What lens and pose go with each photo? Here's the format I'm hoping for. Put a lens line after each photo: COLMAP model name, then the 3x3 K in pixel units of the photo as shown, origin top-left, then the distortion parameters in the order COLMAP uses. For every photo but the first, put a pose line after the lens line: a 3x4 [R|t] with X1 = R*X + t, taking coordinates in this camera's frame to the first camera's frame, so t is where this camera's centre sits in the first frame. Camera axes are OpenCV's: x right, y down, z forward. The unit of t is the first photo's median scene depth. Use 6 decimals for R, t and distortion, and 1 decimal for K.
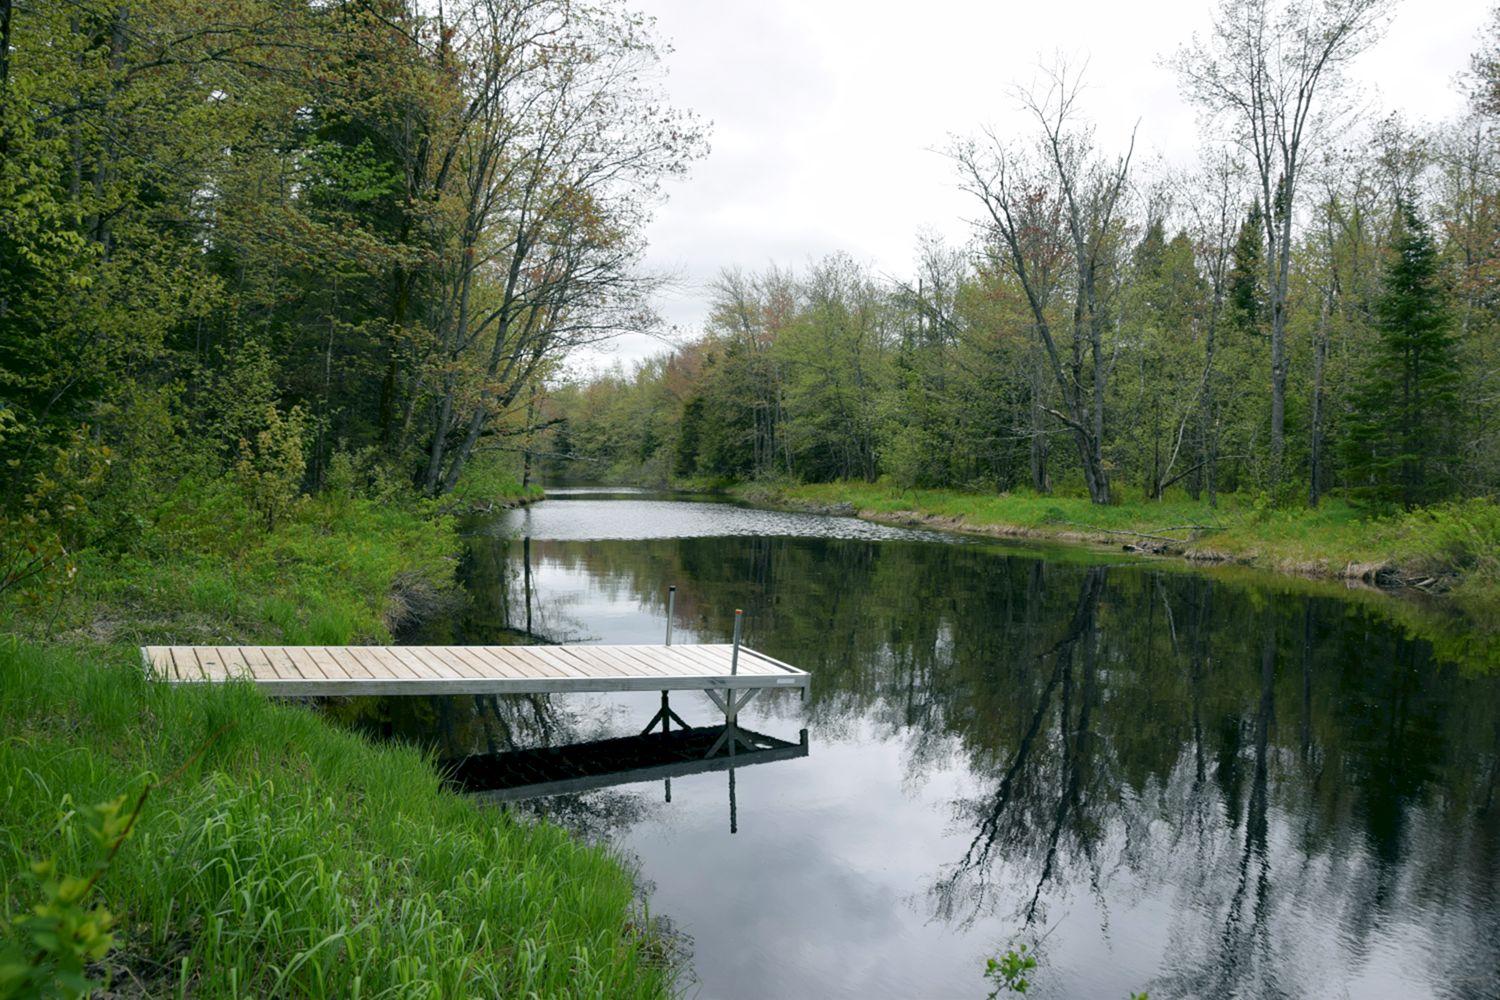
lens RADIAL K [[1116.7, 0, 786.6], [0, 1116.7, 496.1], [0, 0, 1]] dist [-0.120316, 0.078948]
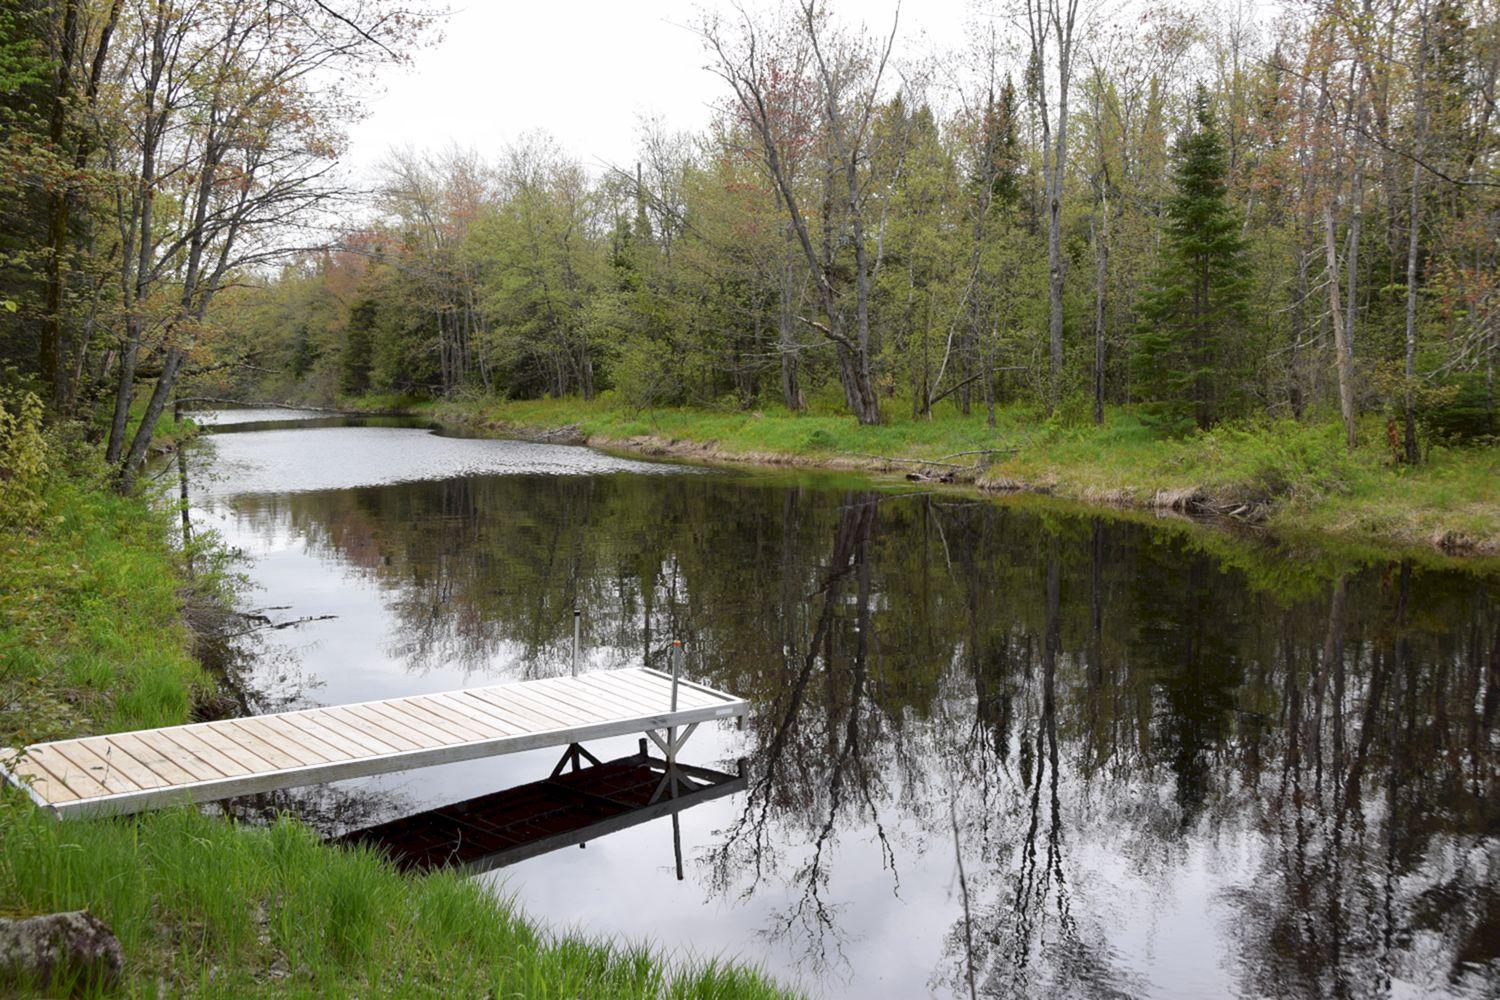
lens RADIAL K [[1276.3, 0, 729.3], [0, 1276.3, 495.0], [0, 0, 1]] dist [-0.074827, -0.000146]
pose [[0.979728, -0.050268, 0.193924, -0.032867], [0.036624, 0.996636, 0.073317, -0.015411], [-0.196957, -0.064729, 0.978273, -0.003932]]
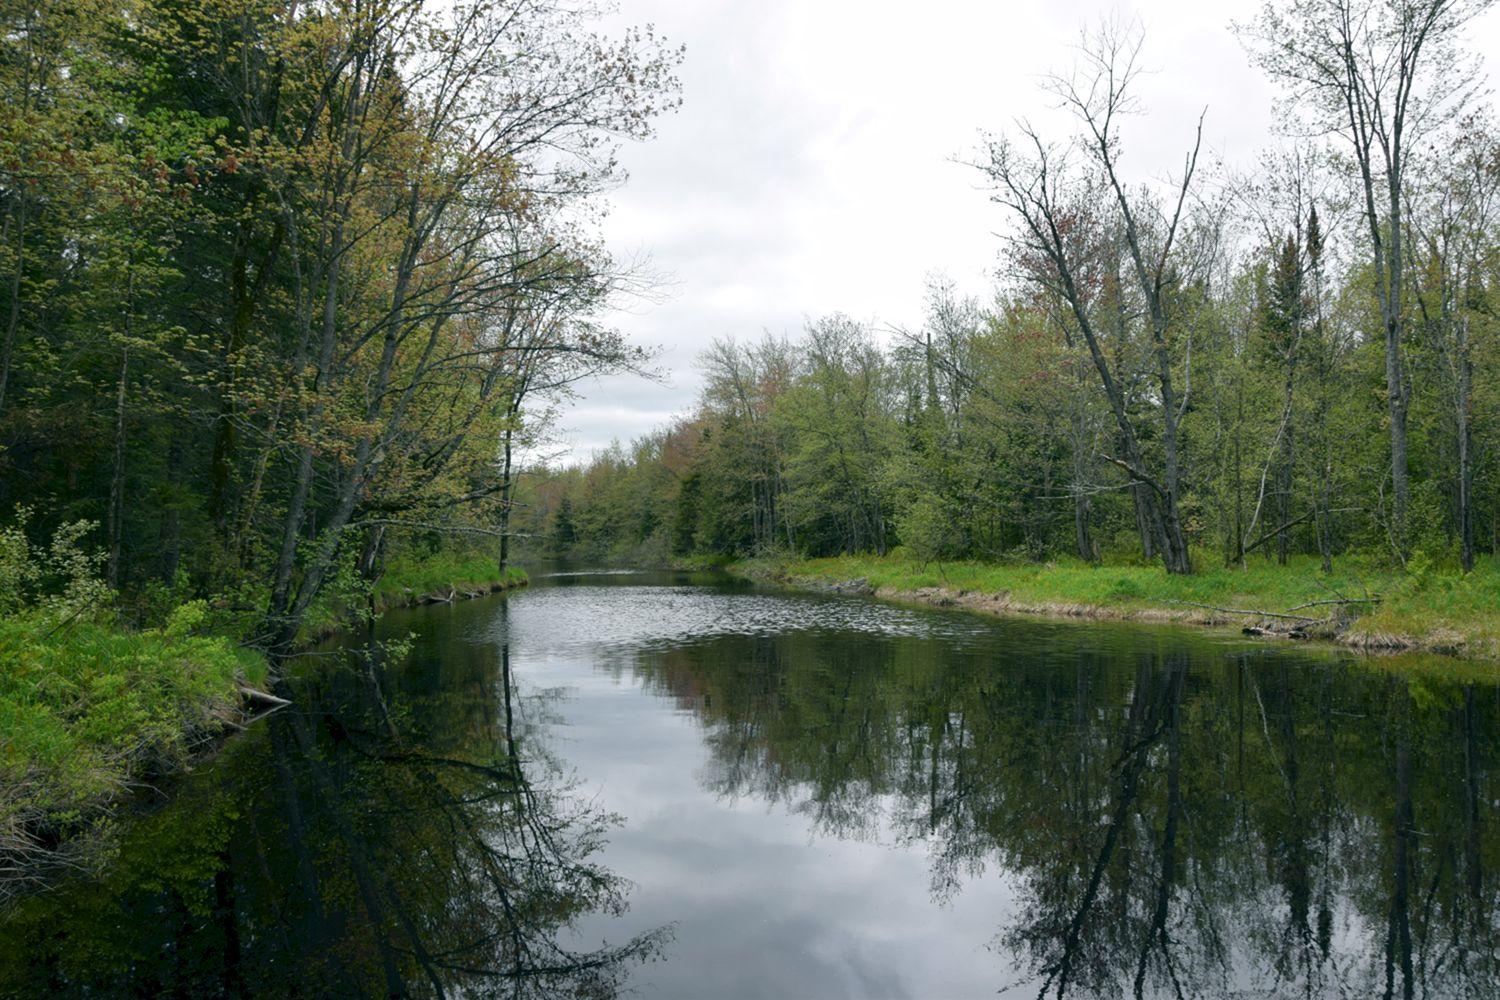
lens RADIAL K [[1116.7, 0, 786.6], [0, 1116.7, 496.1], [0, 0, 1]] dist [-0.120316, 0.078948]
pose [[0.999560, -0.029614, 0.001423, -0.006110], [0.029642, 0.997310, -0.067038, -0.003652], [0.000566, 0.067051, 0.997749, 0.176538]]
